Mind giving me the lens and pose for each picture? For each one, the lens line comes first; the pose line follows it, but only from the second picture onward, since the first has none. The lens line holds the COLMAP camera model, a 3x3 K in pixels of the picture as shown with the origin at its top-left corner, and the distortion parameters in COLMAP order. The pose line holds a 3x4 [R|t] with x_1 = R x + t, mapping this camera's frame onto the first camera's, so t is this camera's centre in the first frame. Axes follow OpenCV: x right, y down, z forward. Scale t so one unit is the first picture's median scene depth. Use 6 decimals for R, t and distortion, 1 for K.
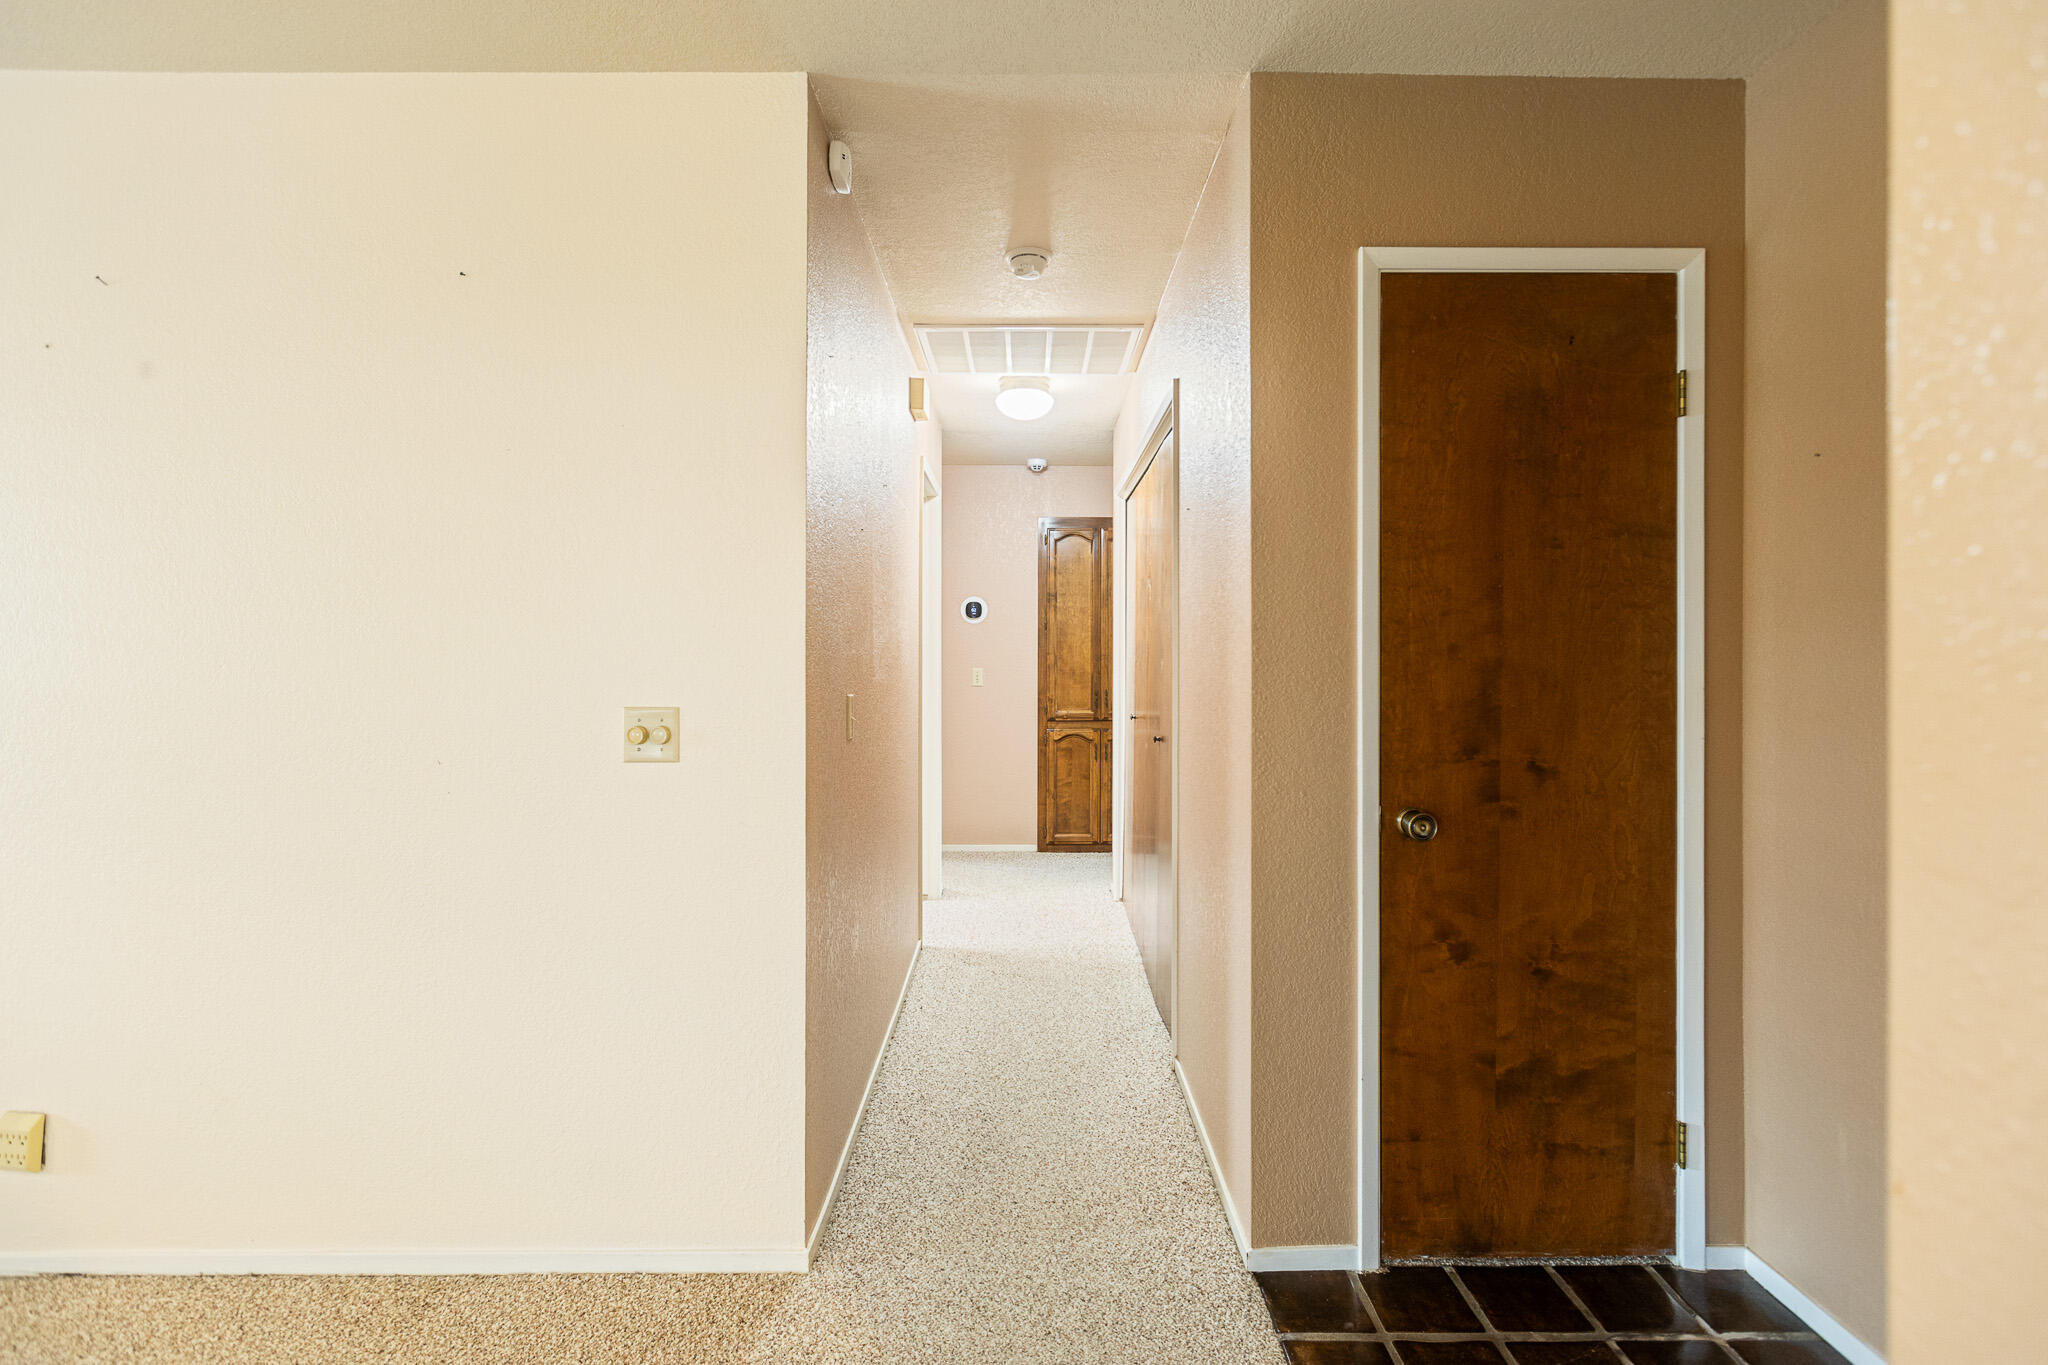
lens RADIAL K [[919.2, 0, 1030.8], [0, 919.2, 651.2], [0, 0, 1]] dist [0.003214, -0.000007]
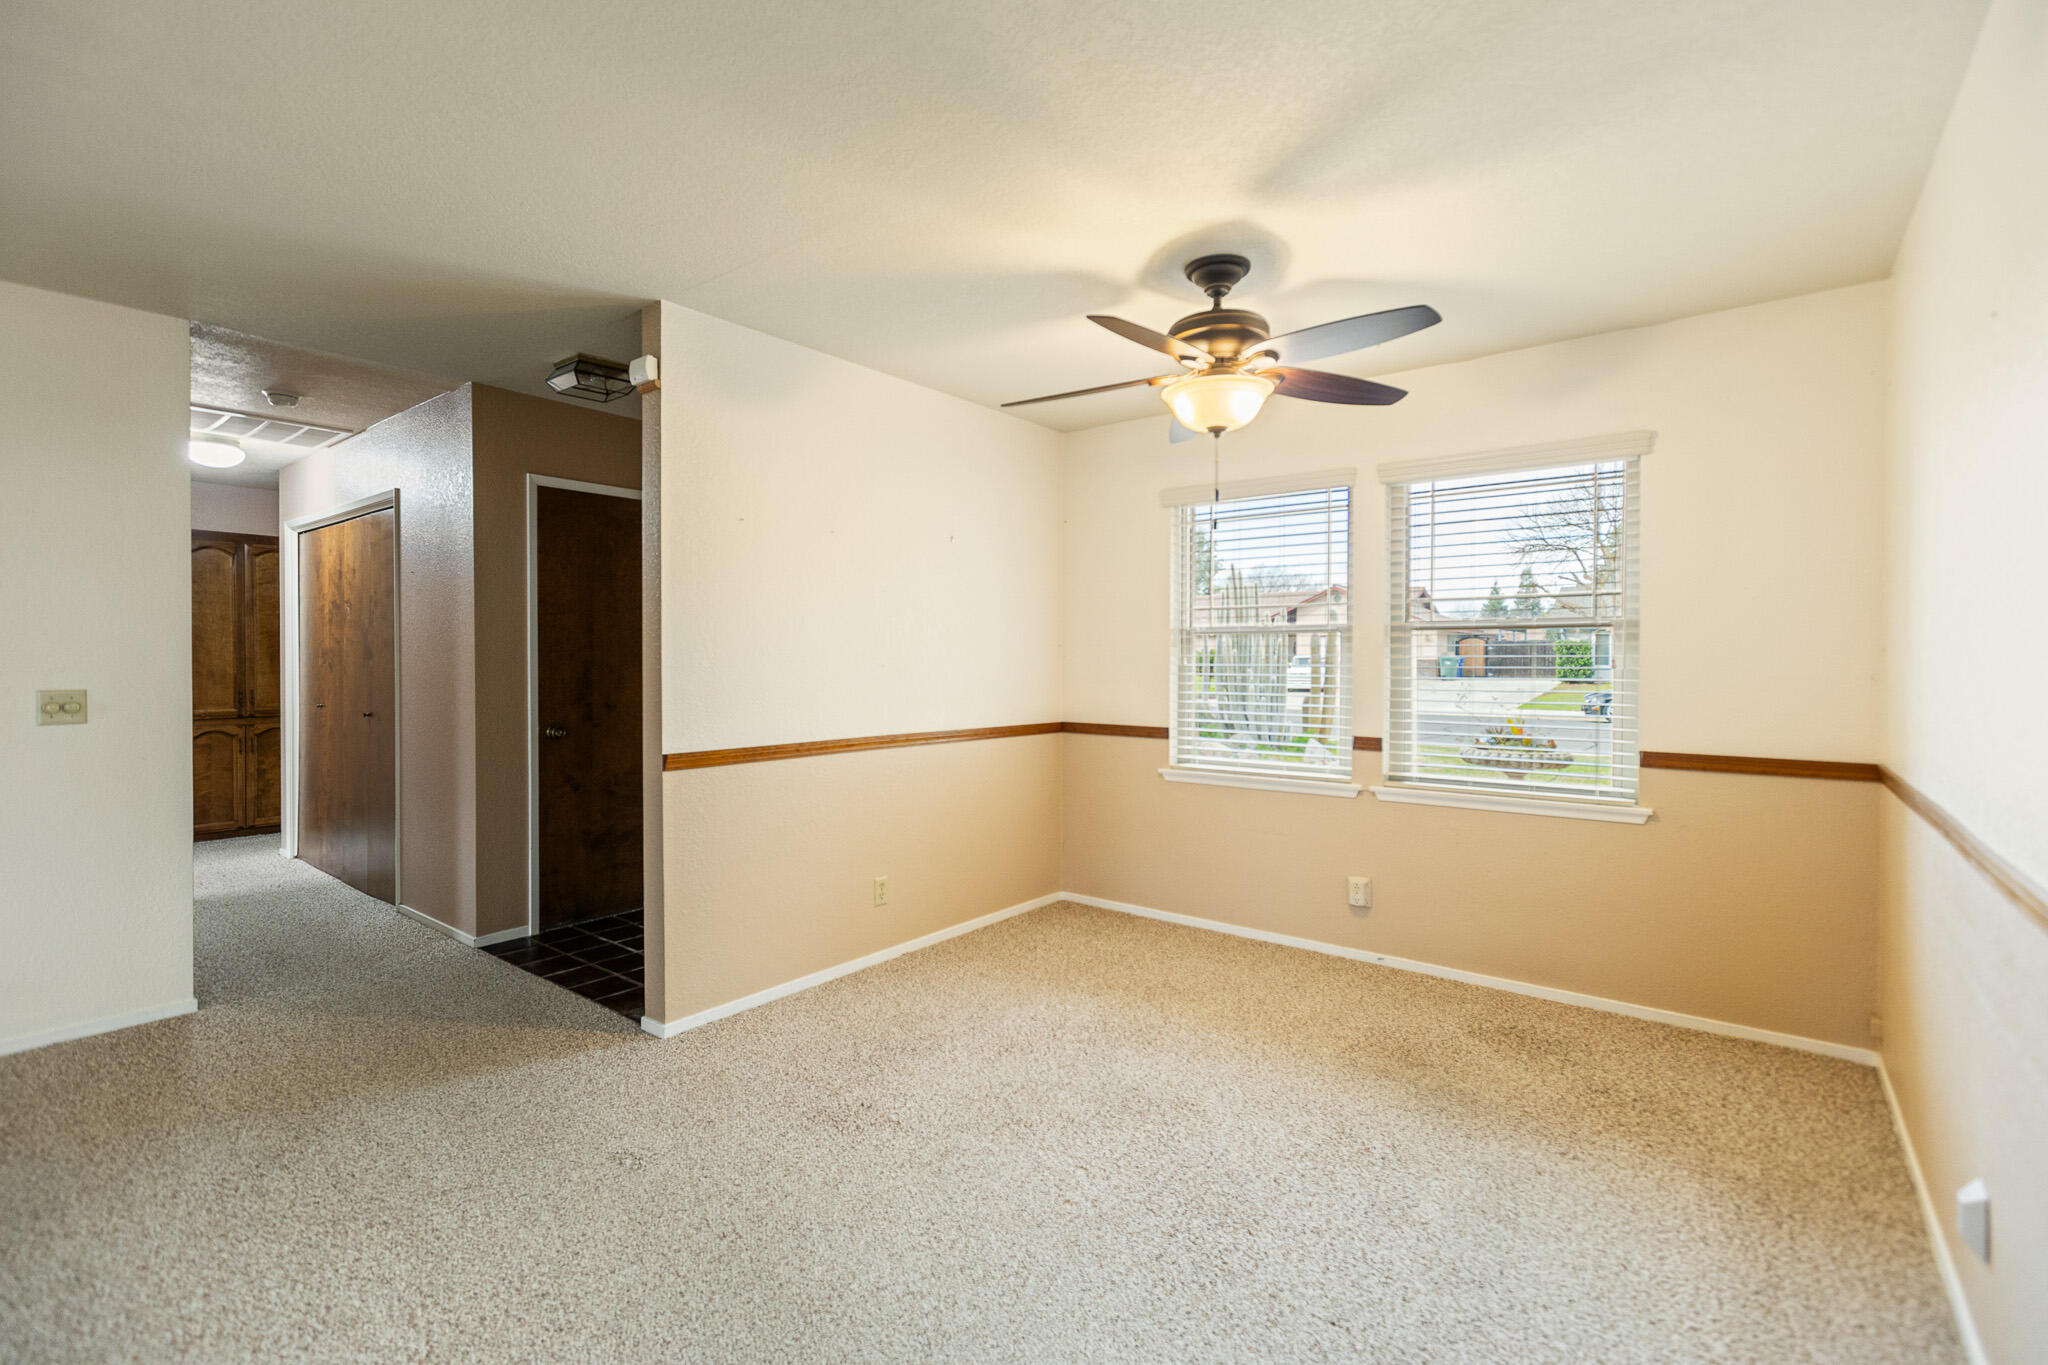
lens RADIAL K [[916.4, 0, 1022.1], [0, 916.4, 670.9], [0, 0, 1]] dist [0.004949, 0.000192]
pose [[0.625841, -0.011495, 0.779866, -0.615647], [-0.002086, 0.999863, 0.016412, -0.002586], [-0.779948, -0.011898, 0.625731, -1.293675]]
